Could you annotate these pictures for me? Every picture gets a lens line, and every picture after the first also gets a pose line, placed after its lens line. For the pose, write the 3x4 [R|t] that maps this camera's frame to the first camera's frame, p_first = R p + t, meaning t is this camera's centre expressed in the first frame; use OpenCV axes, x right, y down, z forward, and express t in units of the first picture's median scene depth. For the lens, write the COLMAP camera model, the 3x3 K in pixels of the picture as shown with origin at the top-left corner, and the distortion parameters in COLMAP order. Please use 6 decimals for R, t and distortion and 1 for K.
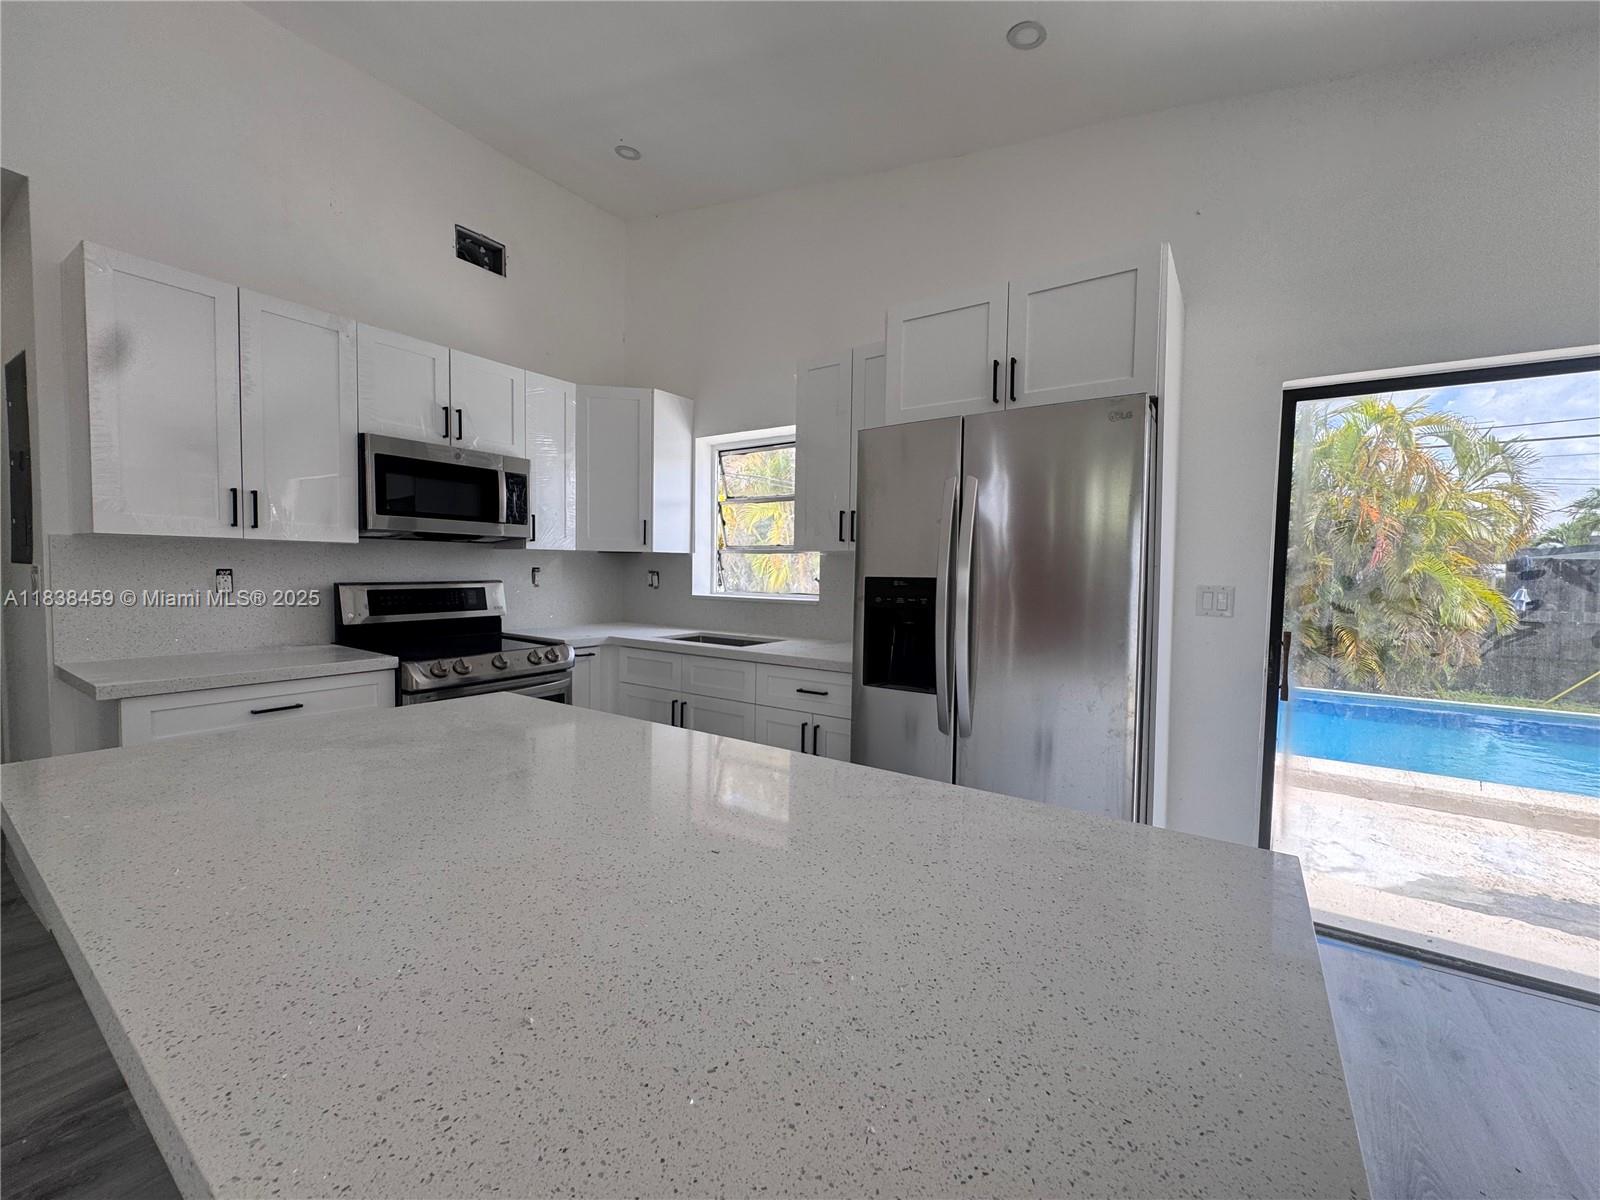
lens RADIAL K [[641.1, 0, 799.6], [0, 641.1, 598.4], [0, 0, 1]] dist [-0.003080, 0.000145]
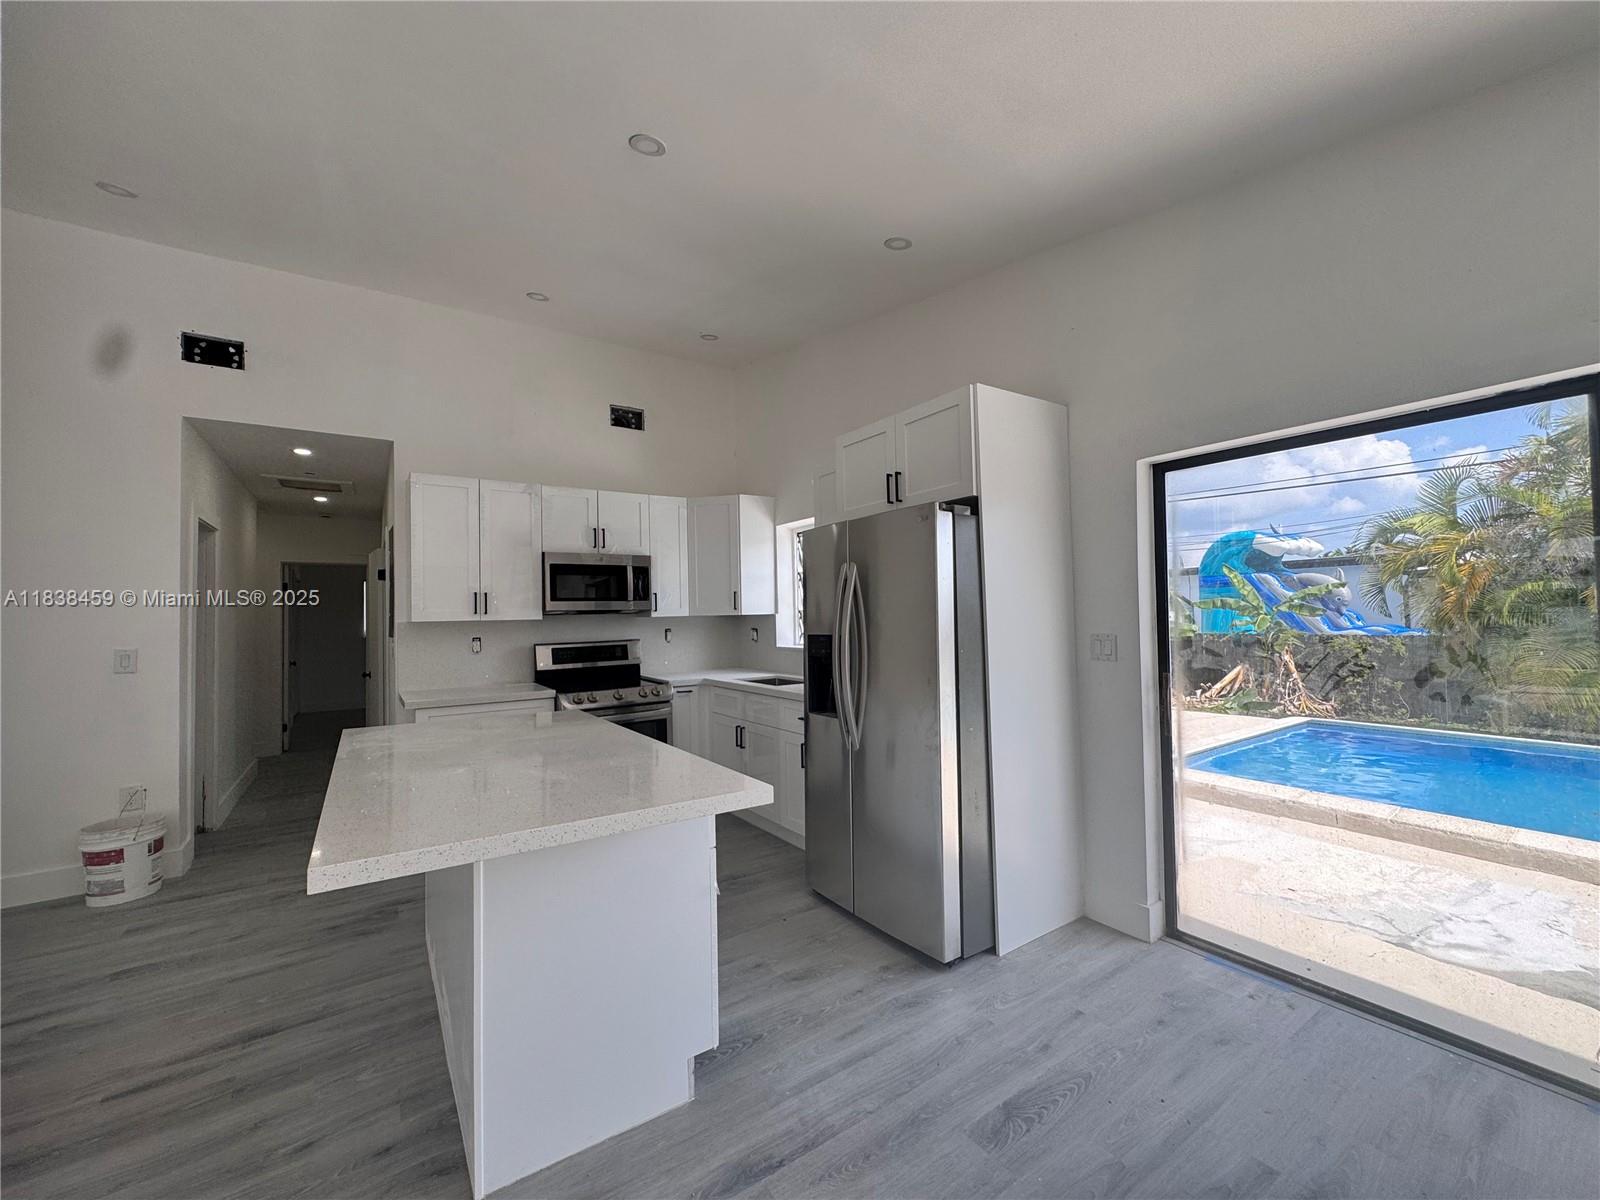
lens RADIAL K [[641.1, 0, 800.9], [0, 641.1, 599.9], [0, 0, 1]] dist [-0.003080, 0.000145]
pose [[0.929381, -0.043501, -0.366548, 0.430125], [0.017936, 0.997181, -0.072865, -0.005056], [0.368685, 0.061145, 0.927541, -0.219942]]
